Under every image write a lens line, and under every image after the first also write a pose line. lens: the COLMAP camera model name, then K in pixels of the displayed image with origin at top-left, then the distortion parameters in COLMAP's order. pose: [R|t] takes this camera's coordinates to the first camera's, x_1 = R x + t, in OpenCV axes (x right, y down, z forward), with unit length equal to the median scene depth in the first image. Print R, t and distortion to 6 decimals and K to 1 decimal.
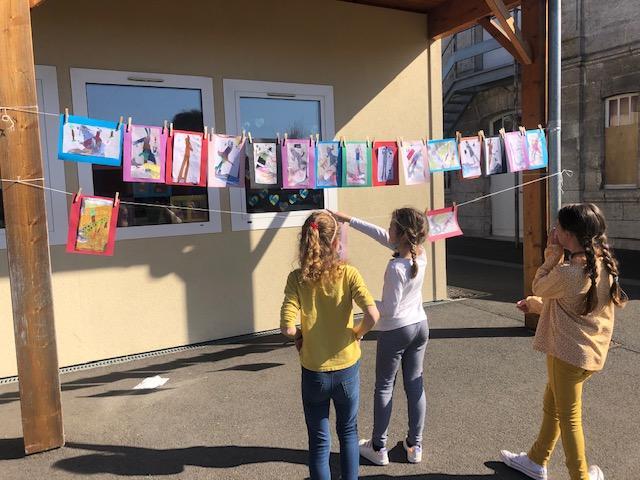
lens RADIAL K [[508.4, 0, 318.9], [0, 508.4, 231.6], [0, 0, 1]] dist [0.011984, -0.002339]
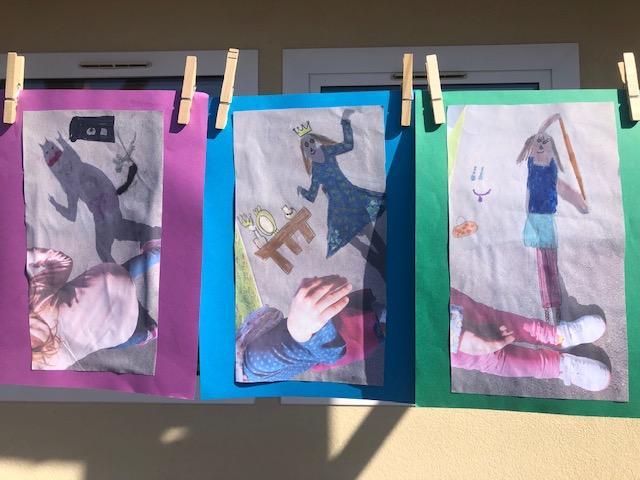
lens RADIAL K [[508.4, 0, 318.9], [0, 508.4, 231.6], [0, 0, 1]] dist [0.011984, -0.002339]
pose [[0.839673, -0.000795, -0.543092, 0.103354], [-0.083025, 0.988057, -0.129811, -0.115540], [0.536708, 0.154089, 0.829579, 0.870924]]
